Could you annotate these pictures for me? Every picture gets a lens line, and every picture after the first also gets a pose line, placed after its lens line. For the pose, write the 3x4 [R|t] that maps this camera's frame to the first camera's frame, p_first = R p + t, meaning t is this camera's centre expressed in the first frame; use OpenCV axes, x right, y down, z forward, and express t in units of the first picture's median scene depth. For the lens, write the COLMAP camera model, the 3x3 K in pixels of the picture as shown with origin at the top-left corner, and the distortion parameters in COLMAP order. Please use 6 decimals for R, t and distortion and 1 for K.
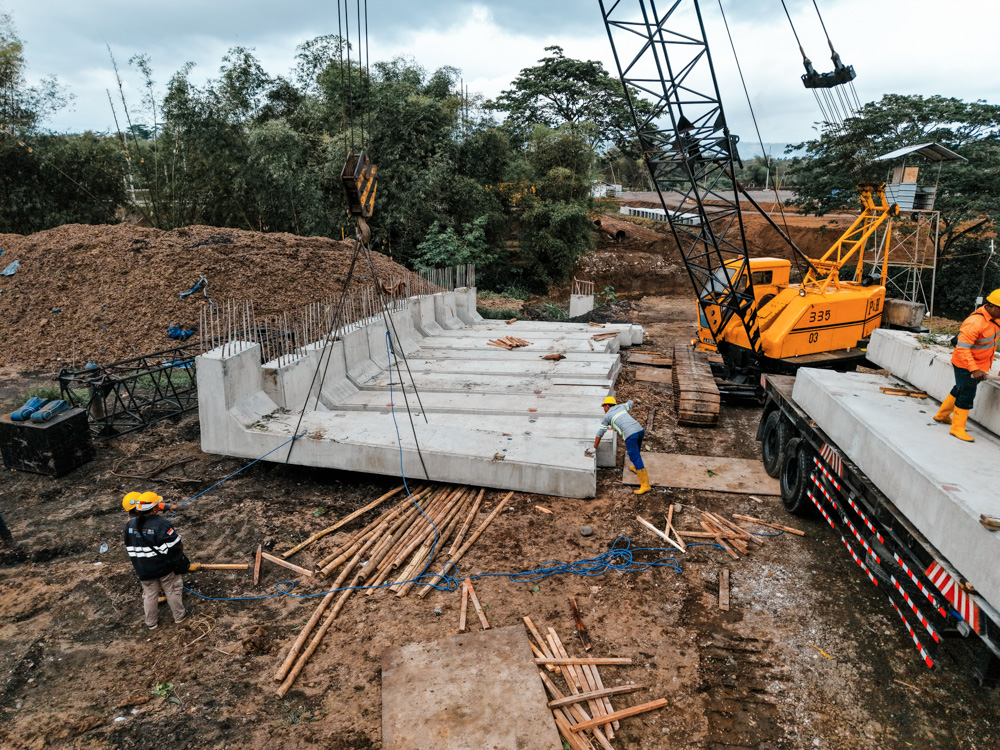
lens RADIAL K [[666.6, 0, 499.3], [0, 666.6, 376.8], [0, 0, 1]] dist [0.031847, -0.032282]
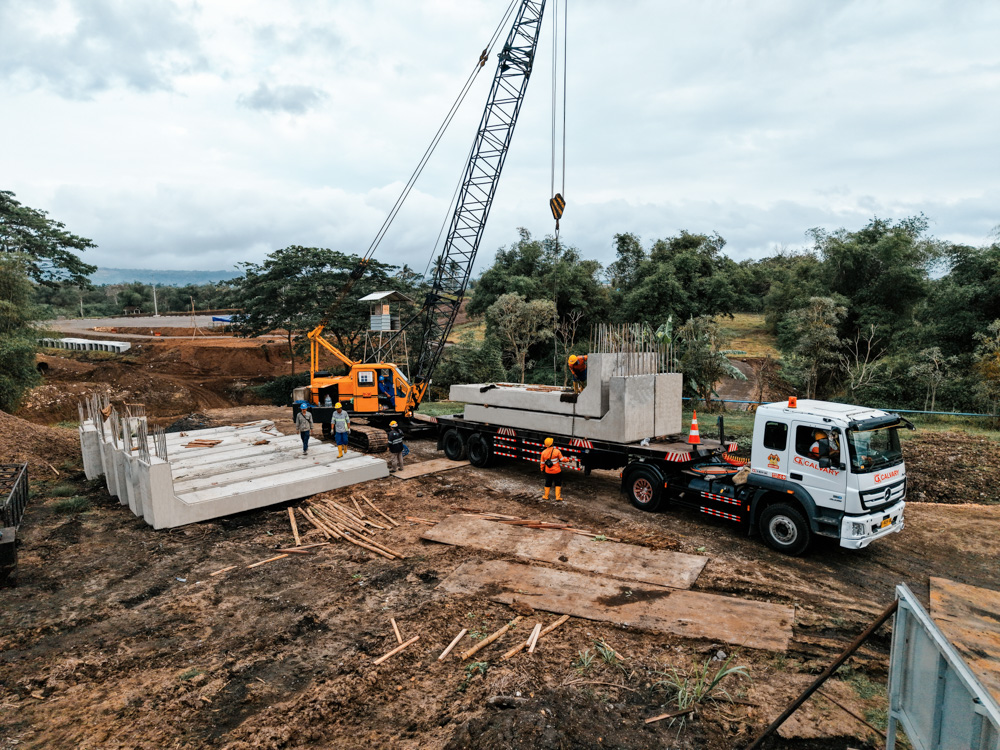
lens RADIAL K [[666.6, 0, 499.7], [0, 666.6, 385.0], [0, 0, 1]] dist [0.031847, -0.032282]
pose [[0.637968, -0.101726, 0.763315, -0.213698], [0.225631, 0.972425, -0.058986, 0.015204], [-0.736266, 0.209859, 0.643328, -0.092757]]
